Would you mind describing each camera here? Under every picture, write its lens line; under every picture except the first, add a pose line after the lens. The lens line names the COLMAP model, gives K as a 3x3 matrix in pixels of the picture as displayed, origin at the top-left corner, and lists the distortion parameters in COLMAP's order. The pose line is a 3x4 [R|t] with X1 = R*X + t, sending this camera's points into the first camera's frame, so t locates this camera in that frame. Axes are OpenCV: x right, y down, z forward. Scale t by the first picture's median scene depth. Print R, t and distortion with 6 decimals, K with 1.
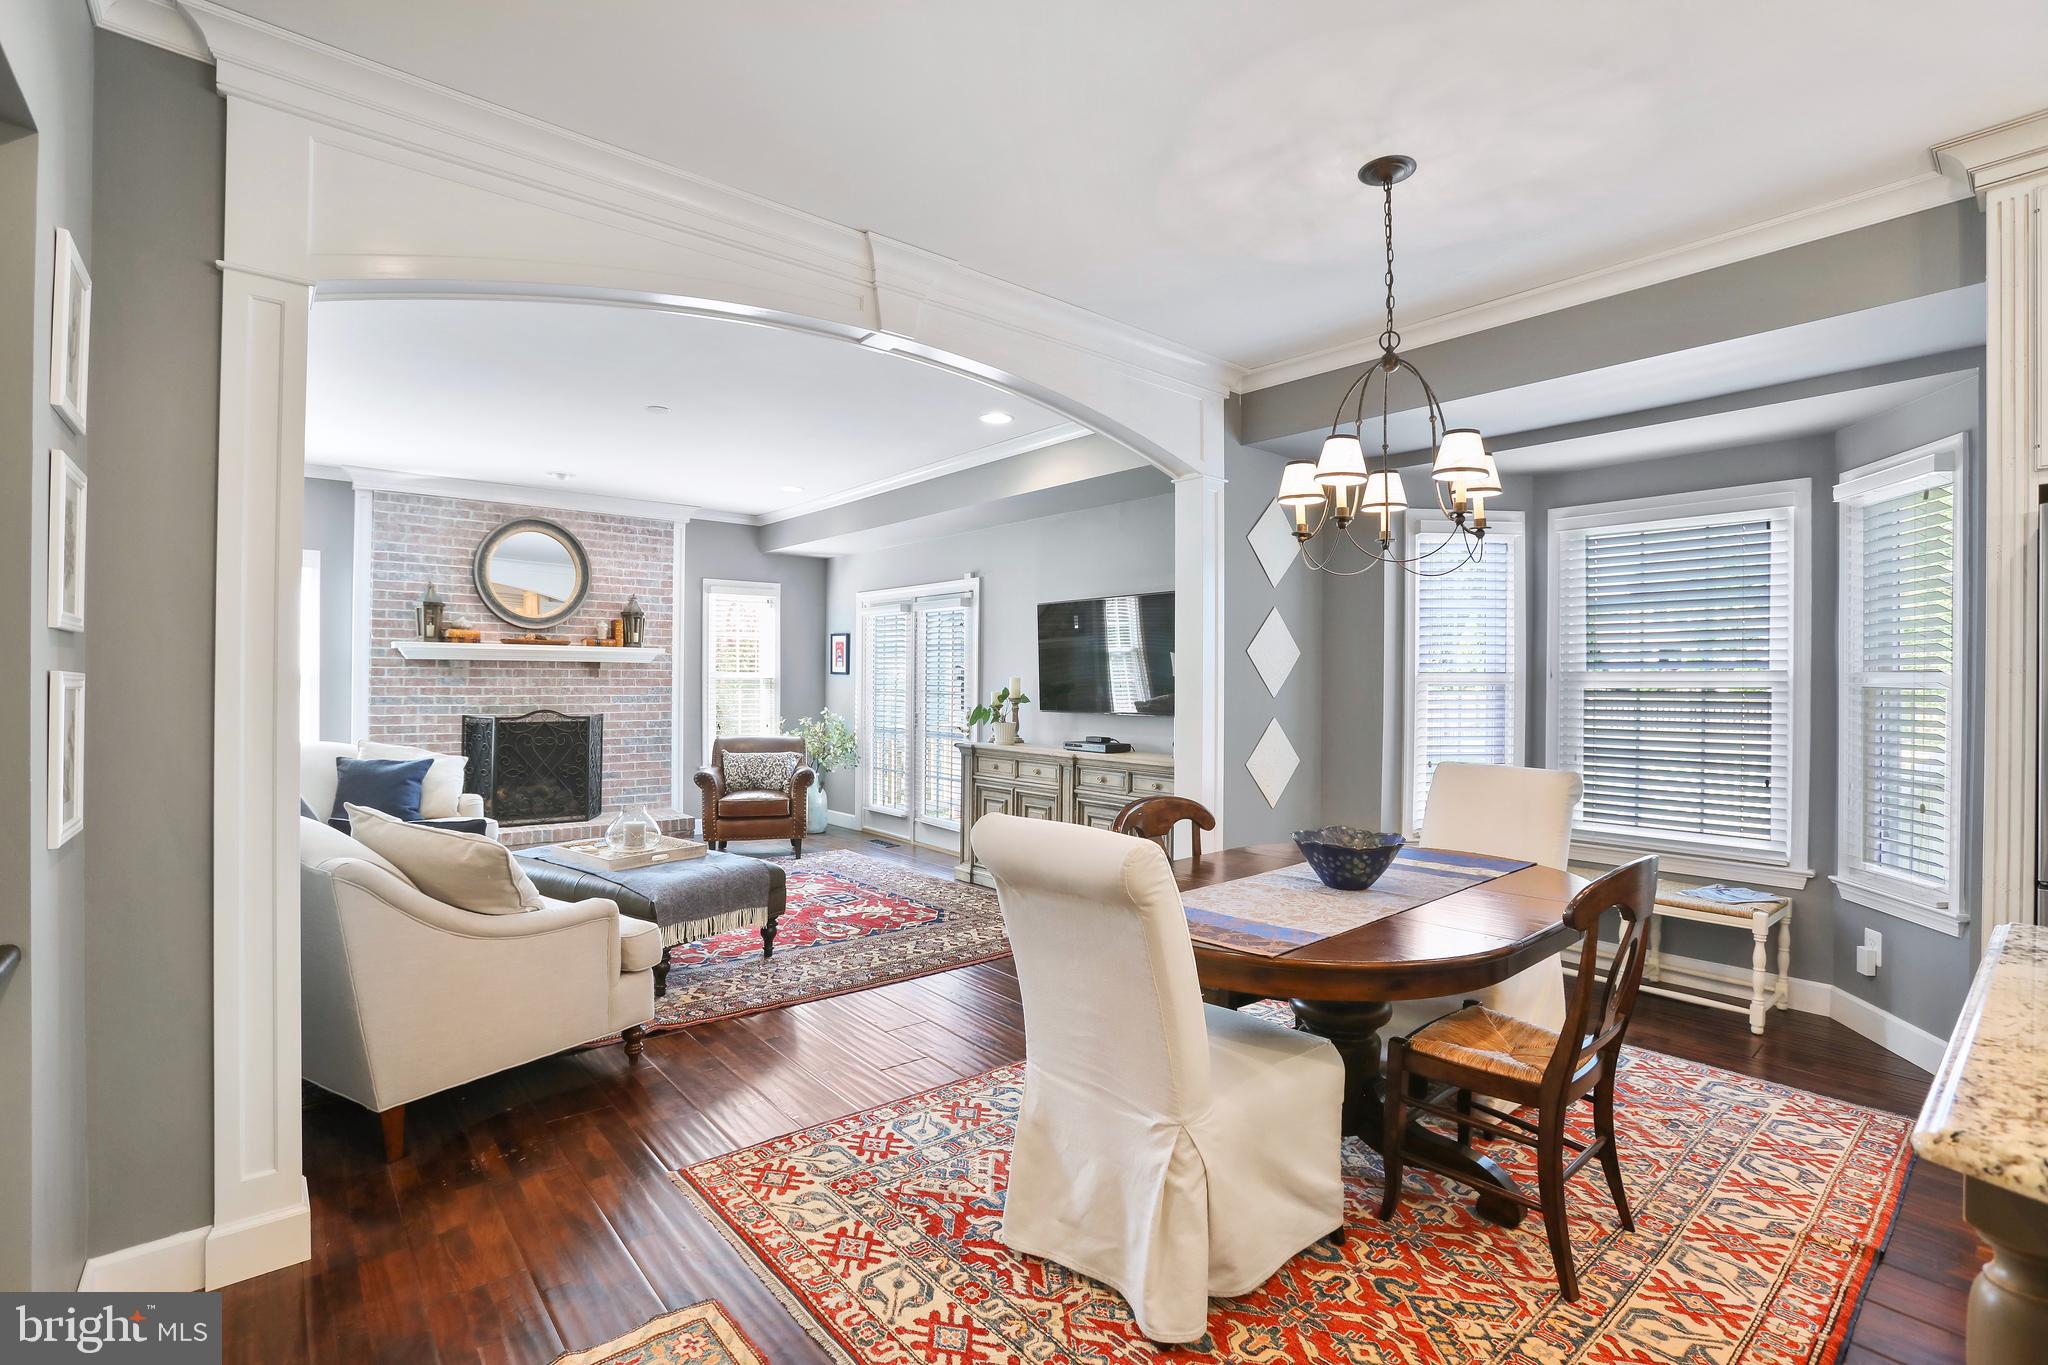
lens RADIAL K [[937.9, 0, 993.8], [0, 937.9, 676.5], [0, 0, 1]] dist [-0.065009, 0.022289]
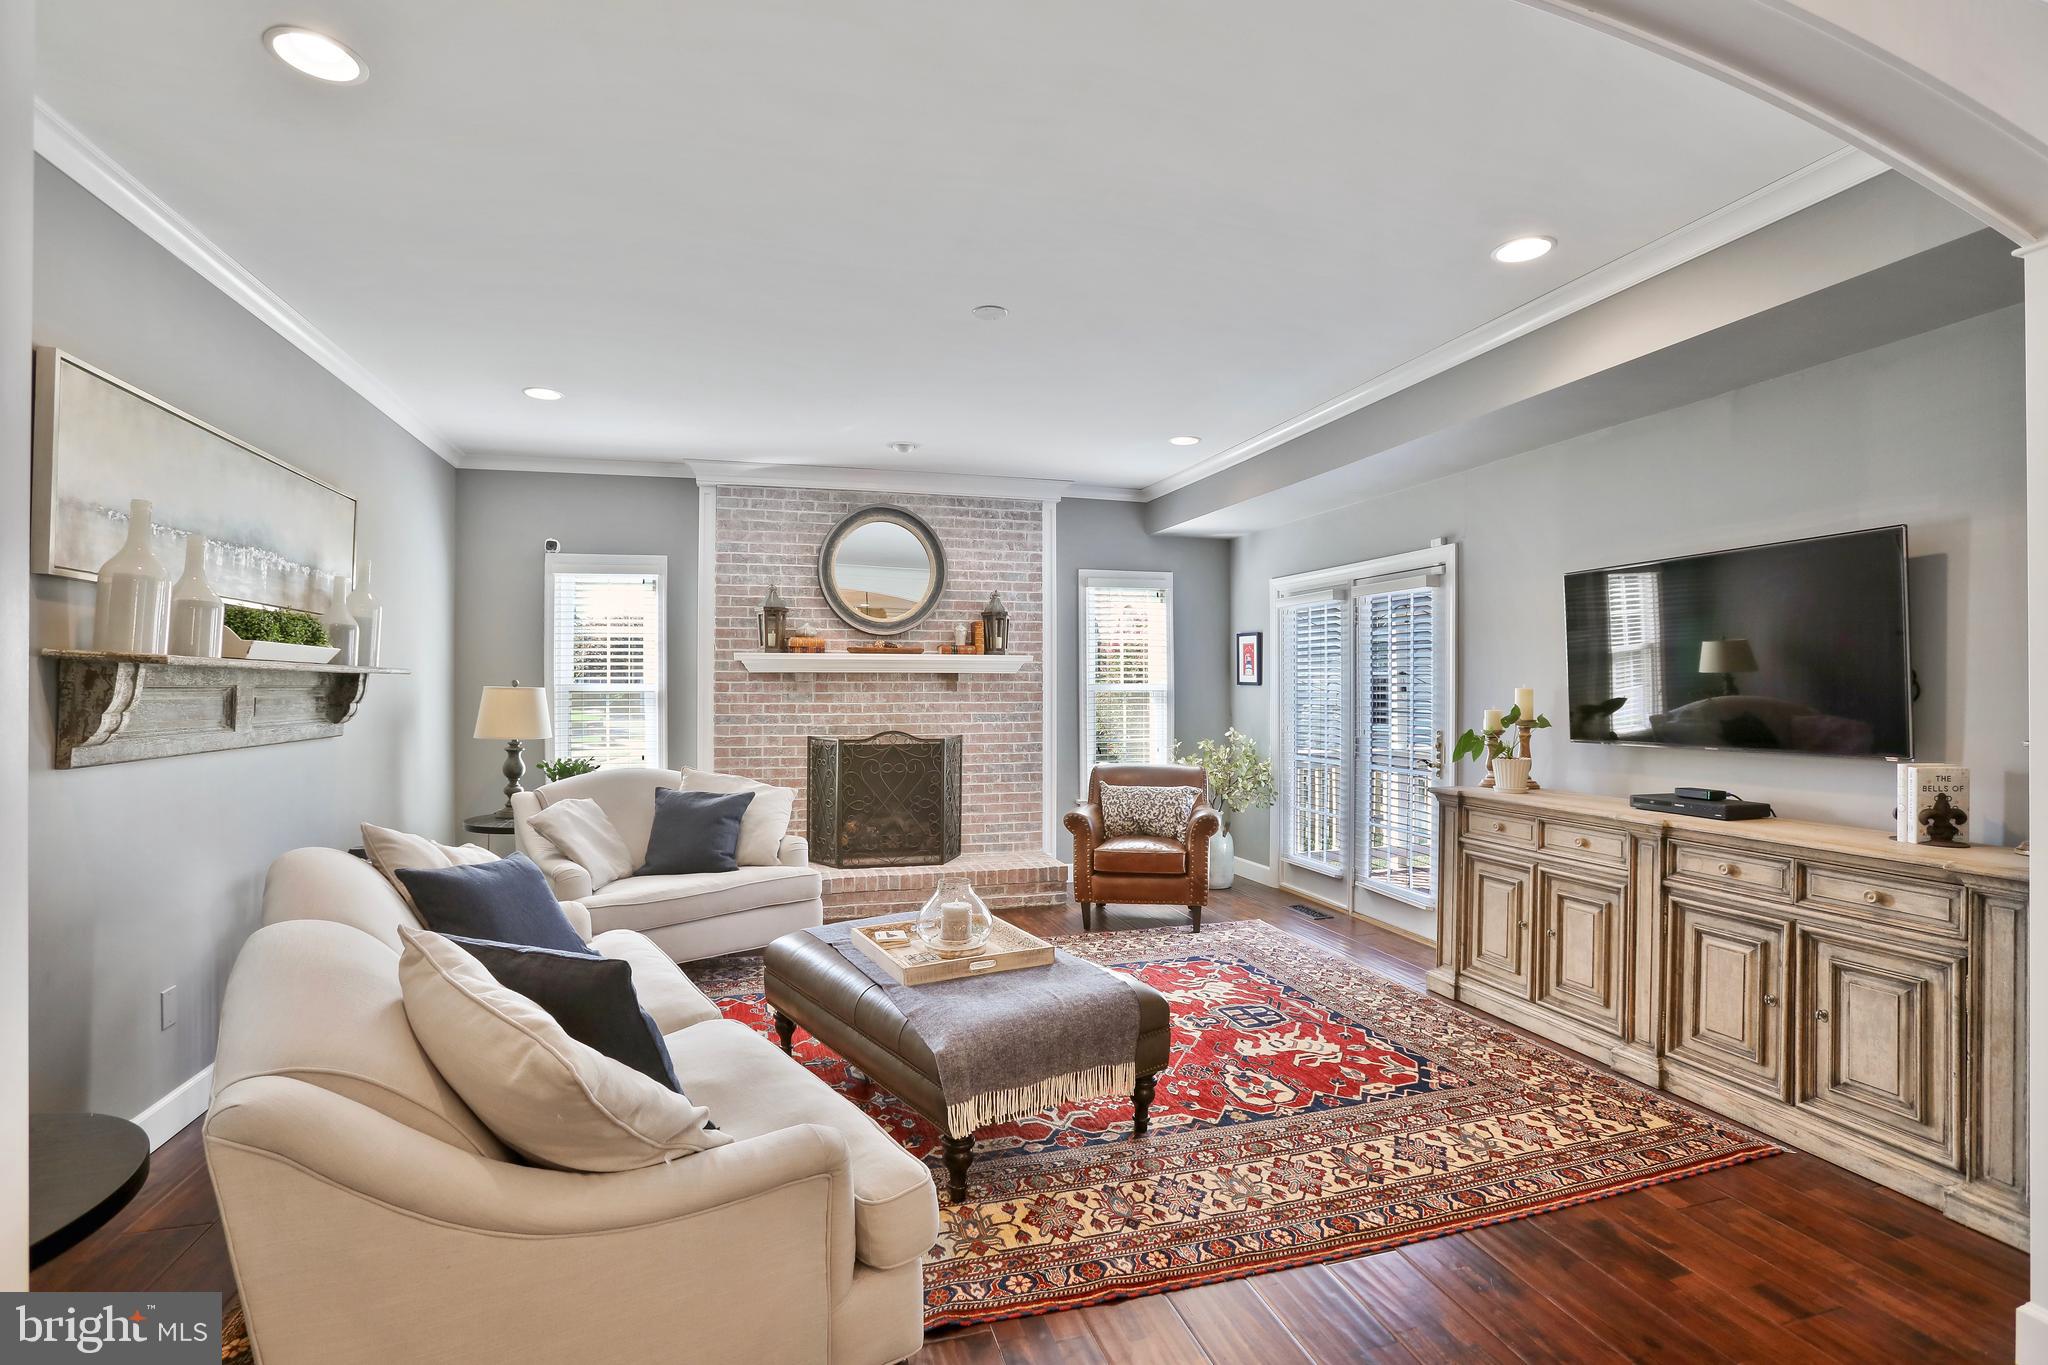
lens RADIAL K [[937.9, 0, 1022.0], [0, 937.9, 691.0], [0, 0, 1]] dist [-0.065009, 0.022289]
pose [[0.925402, -0.006046, -0.378938, -0.058219], [0.008372, 0.999955, 0.004489, -0.003134], [0.378894, -0.007327, 0.925411, 0.272831]]
